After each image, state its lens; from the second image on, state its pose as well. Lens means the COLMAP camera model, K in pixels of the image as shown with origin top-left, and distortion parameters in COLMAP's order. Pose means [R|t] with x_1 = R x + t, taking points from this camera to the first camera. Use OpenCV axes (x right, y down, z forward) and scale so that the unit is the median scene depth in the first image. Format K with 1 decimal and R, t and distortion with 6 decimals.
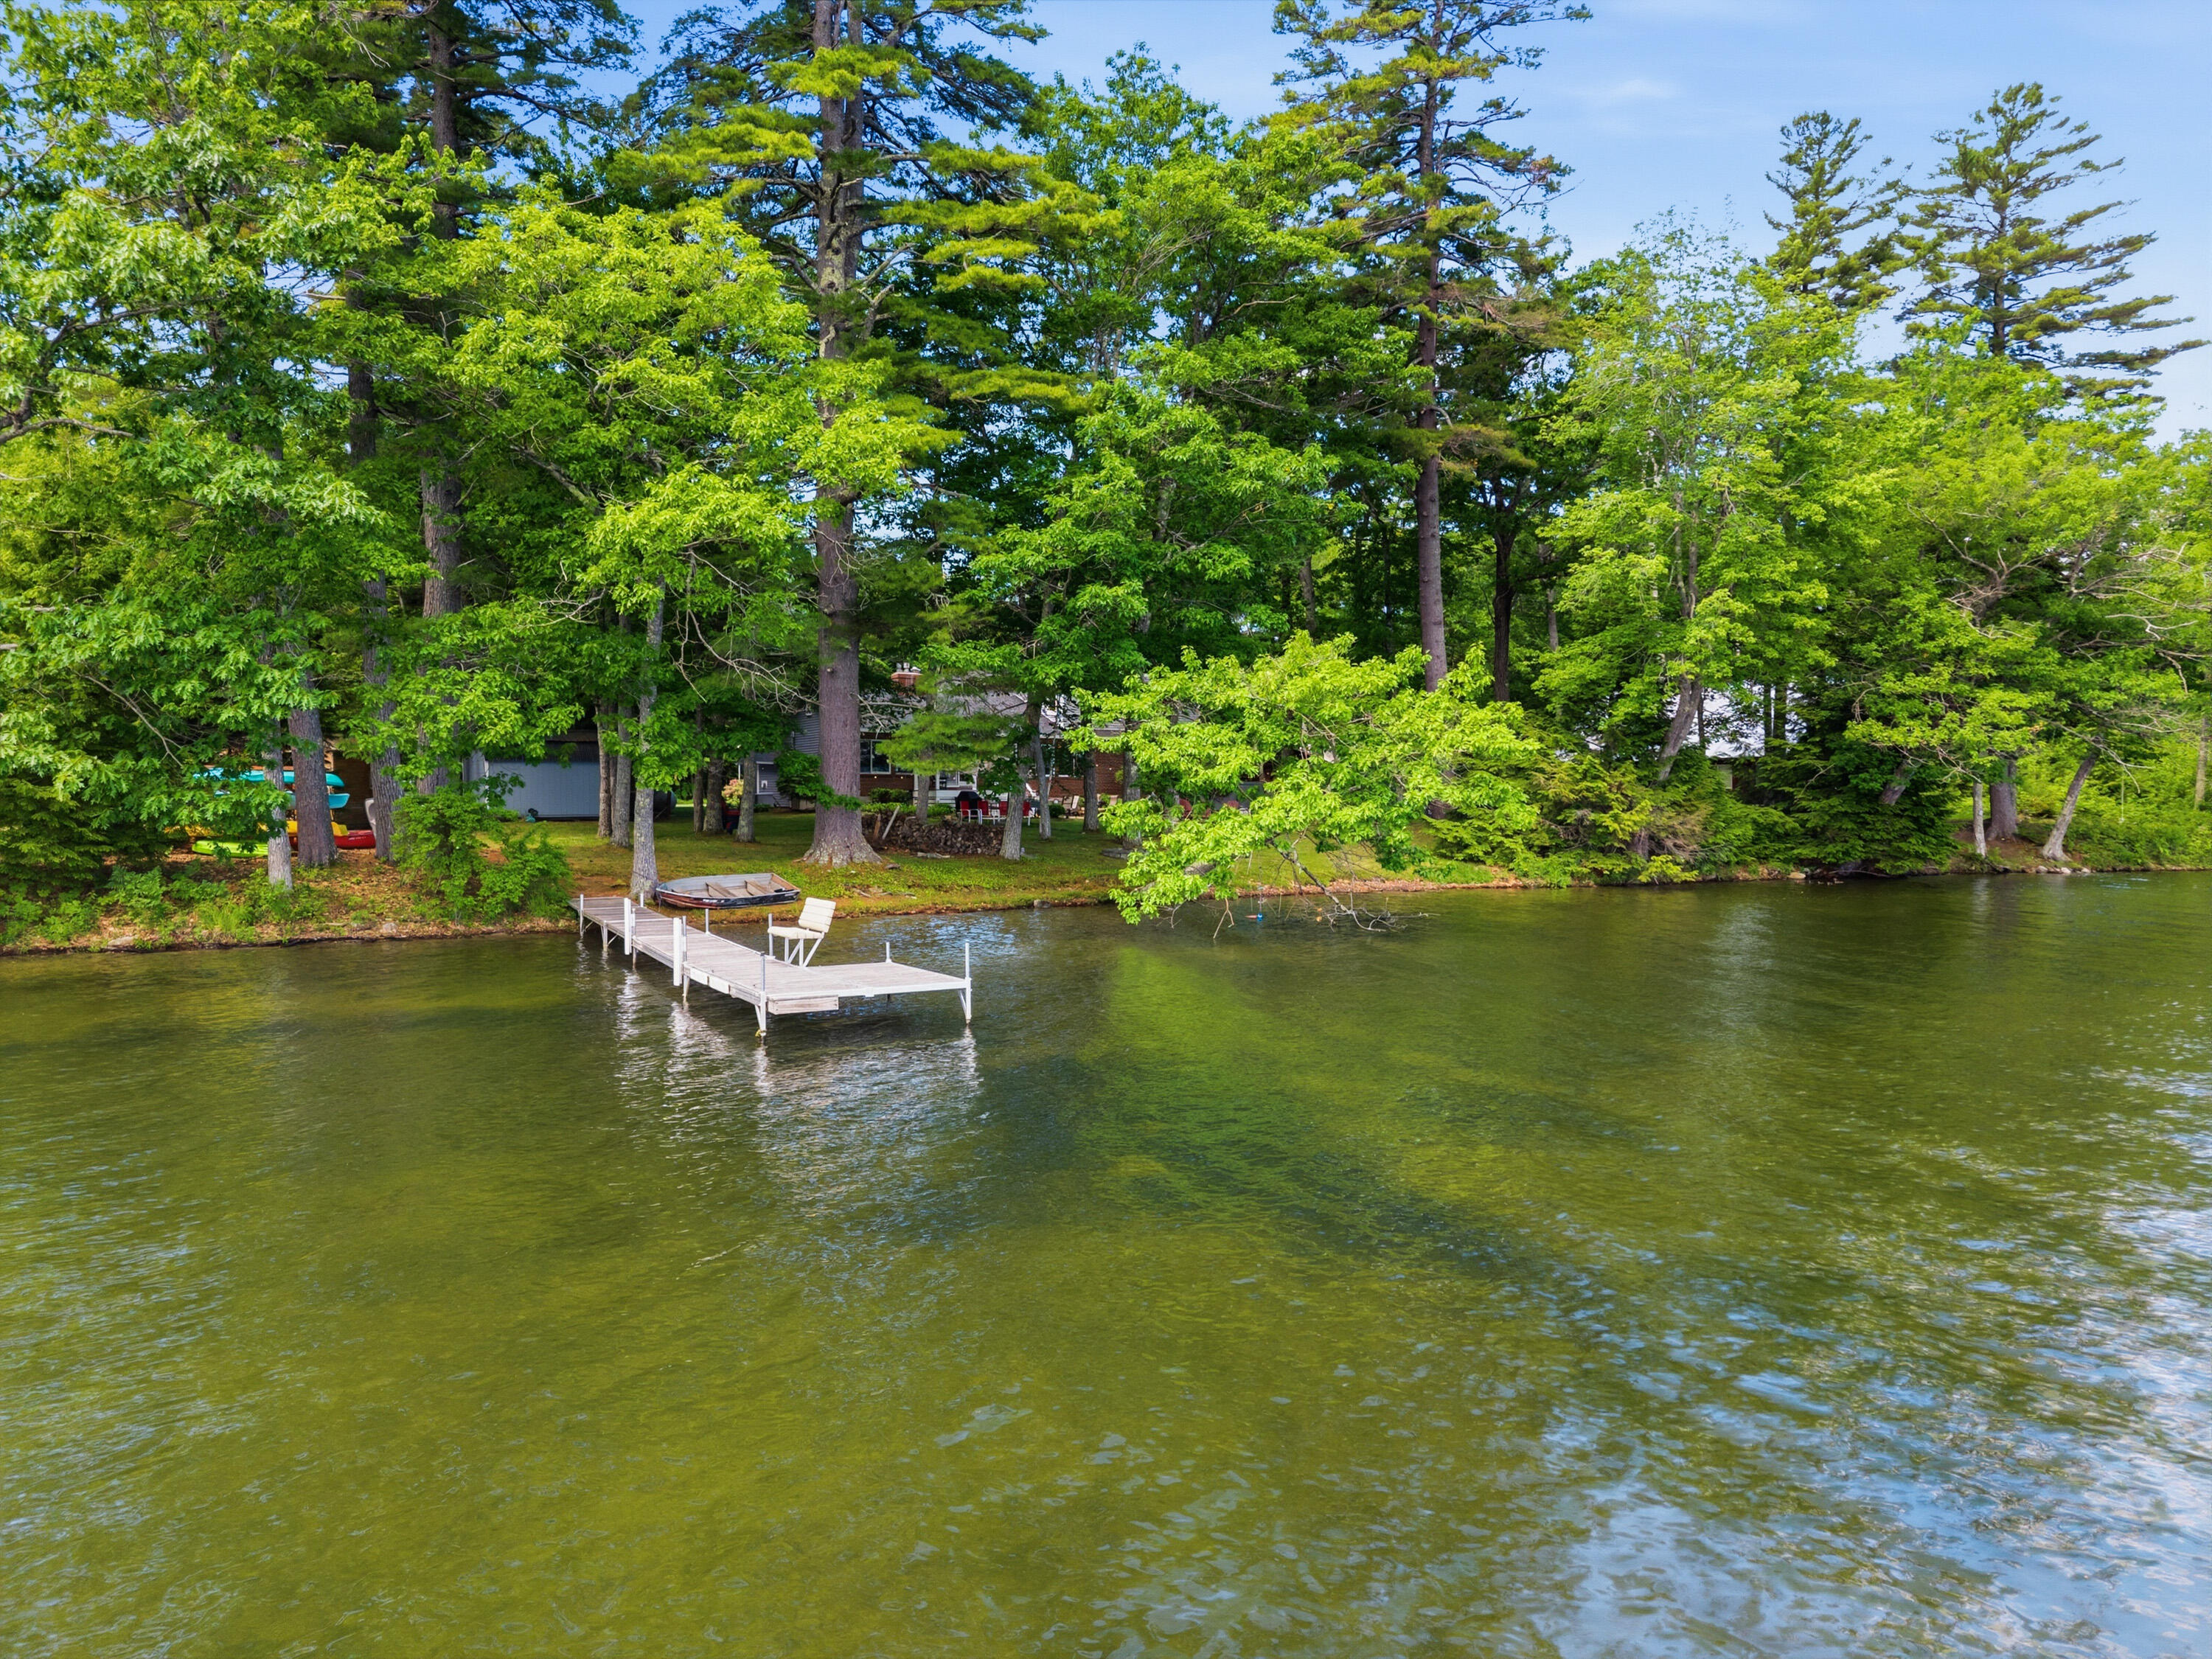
lens RADIAL K [[1500.9, 0, 1139.0], [0, 1500.9, 834.1], [0, 0, 1]] dist [0.013228, -0.001310]
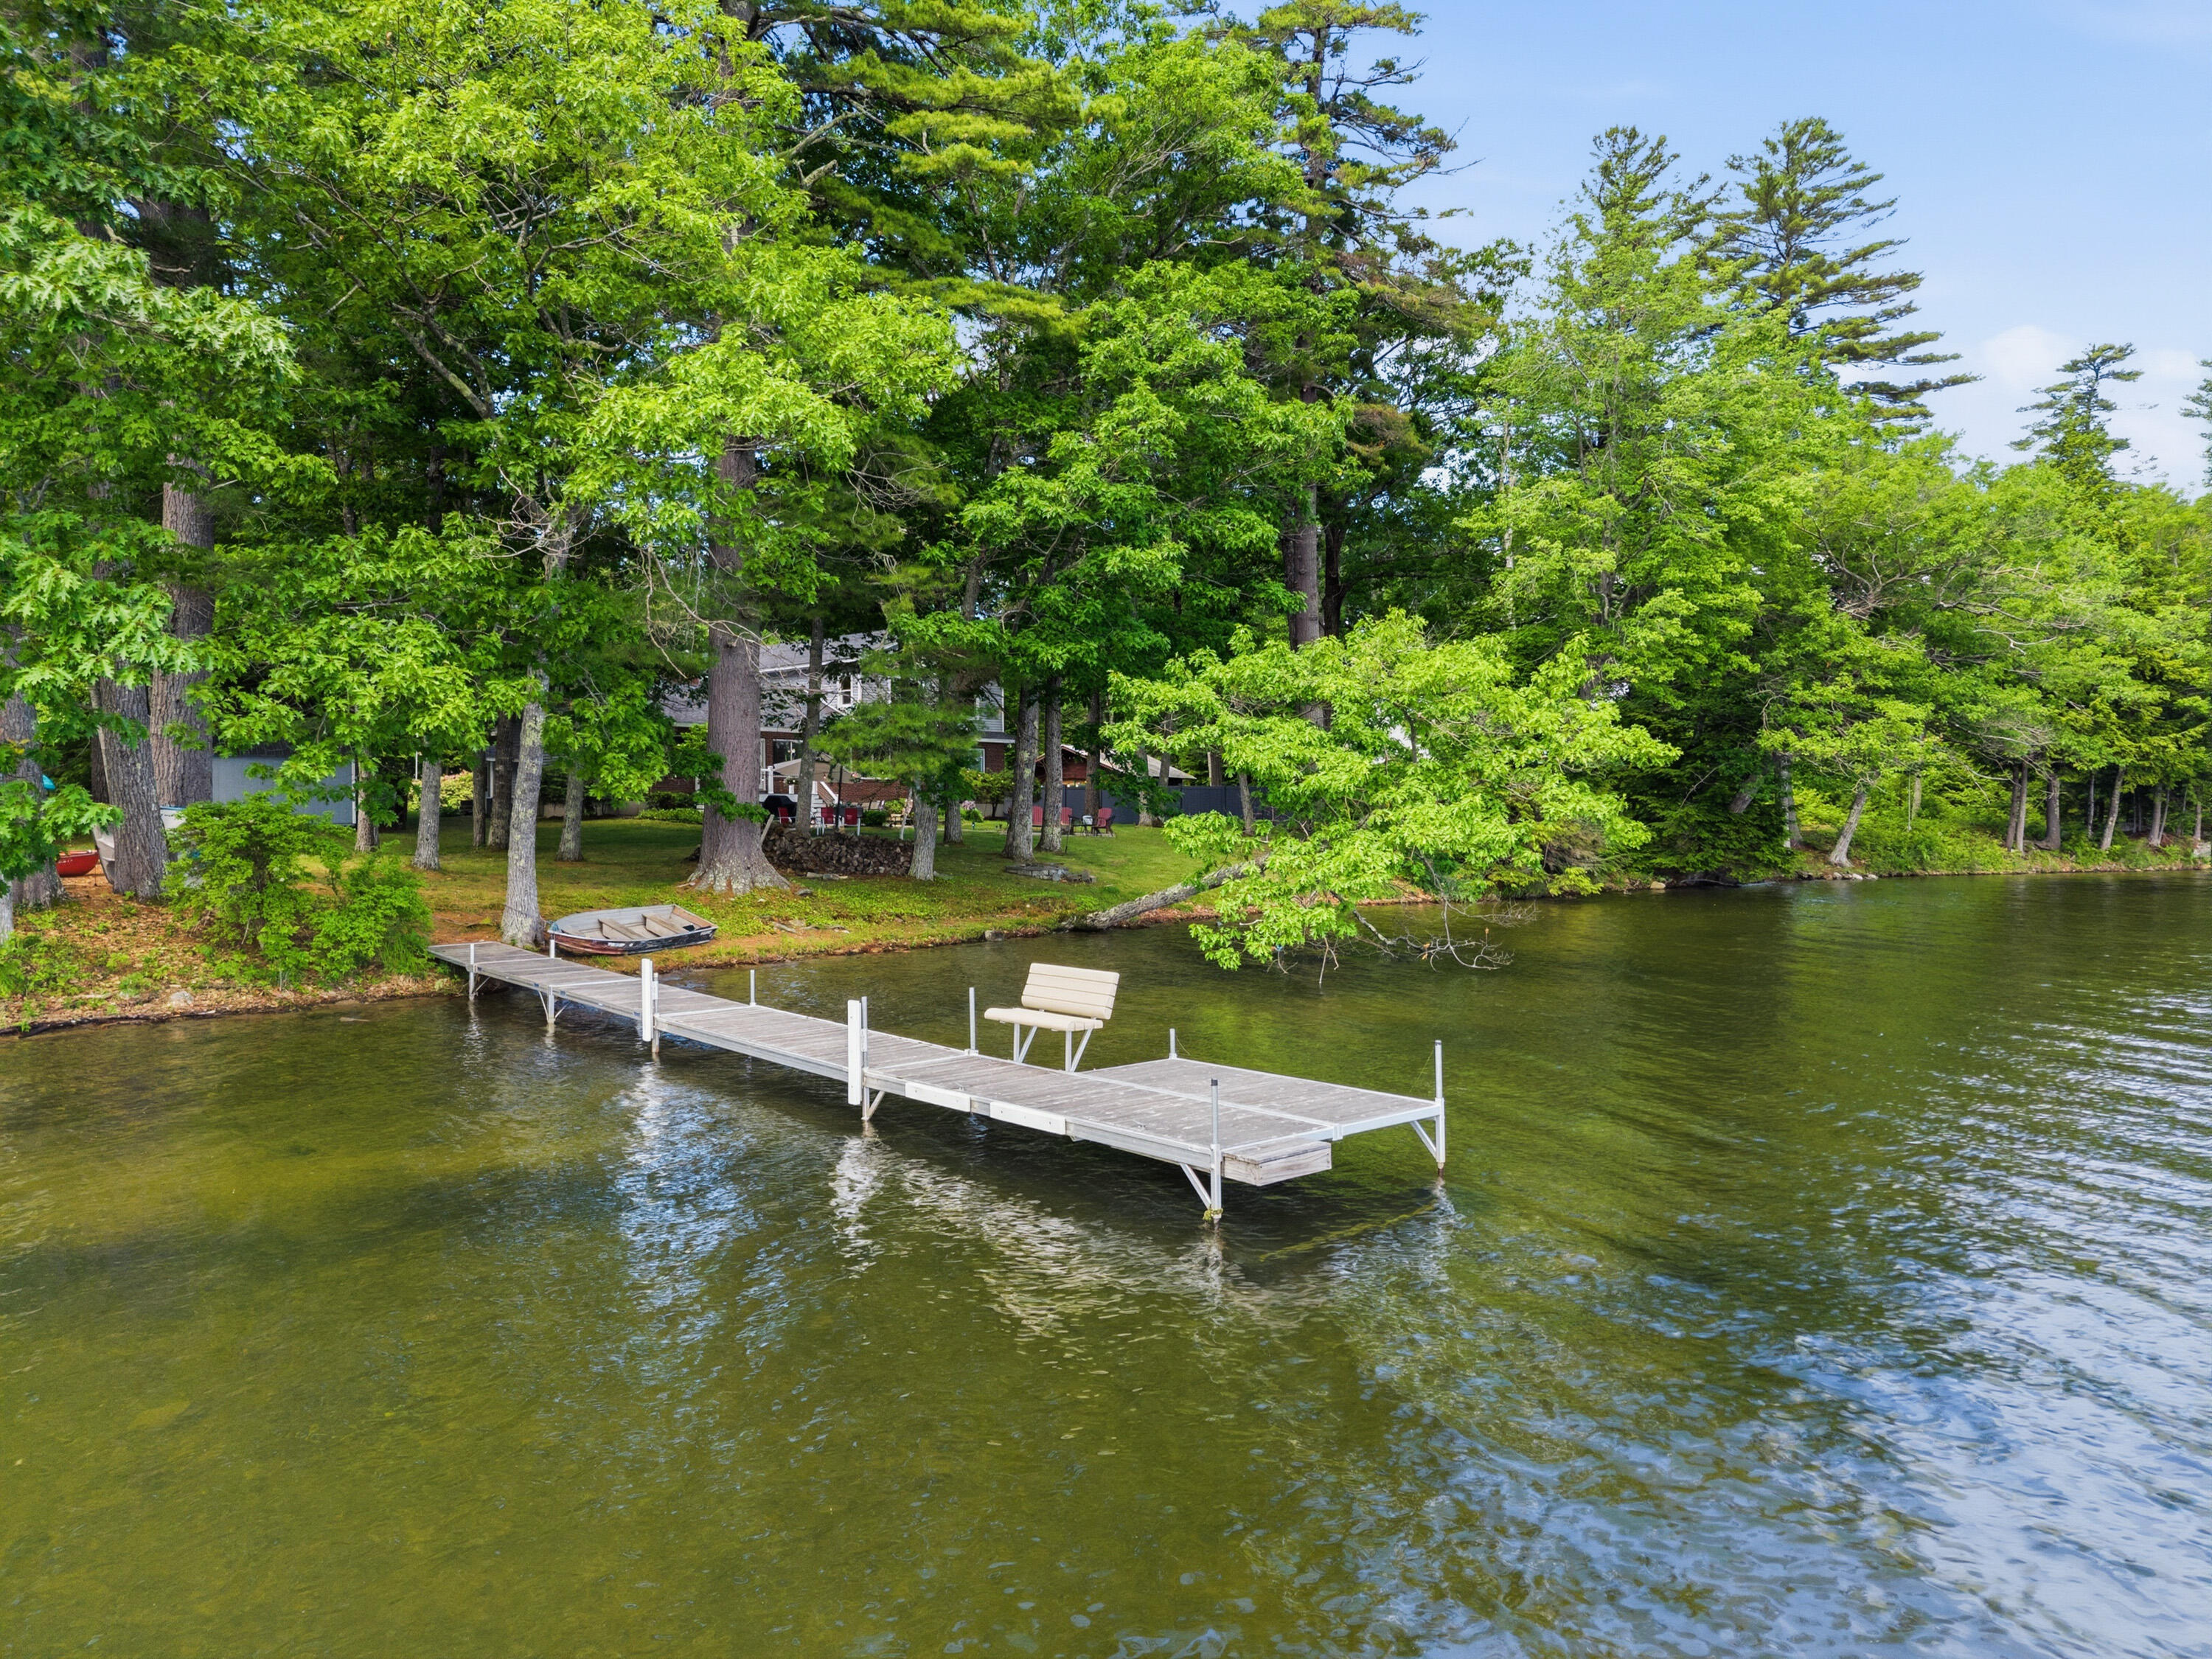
lens RADIAL K [[1477.3, 0, 1106.0], [0, 1477.3, 829.5], [0, 0, 1]] dist [0.005271, 0.002316]
pose [[0.972102, -0.001256, 0.234556, -0.174508], [0.002184, 0.999991, -0.003699, -0.007961], [-0.234549, 0.004108, 0.972096, 0.175141]]
